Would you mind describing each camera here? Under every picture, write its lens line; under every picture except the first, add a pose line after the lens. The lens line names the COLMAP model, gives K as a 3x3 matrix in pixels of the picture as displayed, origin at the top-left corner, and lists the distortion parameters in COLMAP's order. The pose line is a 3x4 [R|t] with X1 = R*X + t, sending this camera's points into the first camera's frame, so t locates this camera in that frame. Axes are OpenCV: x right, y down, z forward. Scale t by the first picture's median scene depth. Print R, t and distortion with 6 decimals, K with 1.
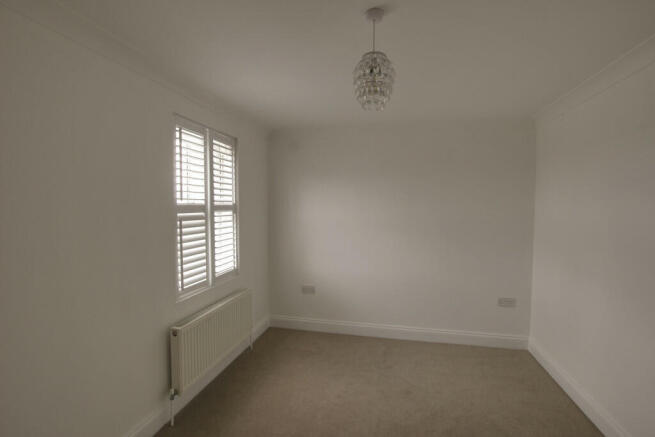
lens RADIAL K [[313.7, 0, 327.5], [0, 313.7, 218.5], [0, 0, 1]] dist [-0.003075, 0.000266]
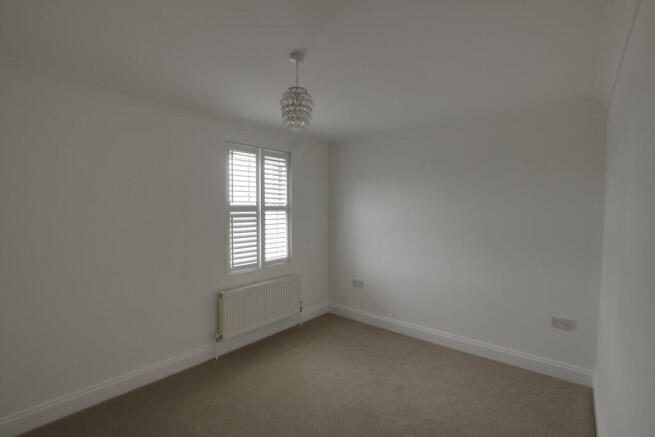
lens RADIAL K [[313.7, 0, 327.5], [0, 313.7, 218.5], [0, 0, 1]] dist [-0.003075, 0.000266]
pose [[0.882143, 0.017354, -0.470662, 0.489026], [-0.020744, 0.999783, -0.002018, 0.006013], [0.470524, 0.011543, 0.882311, -0.026502]]
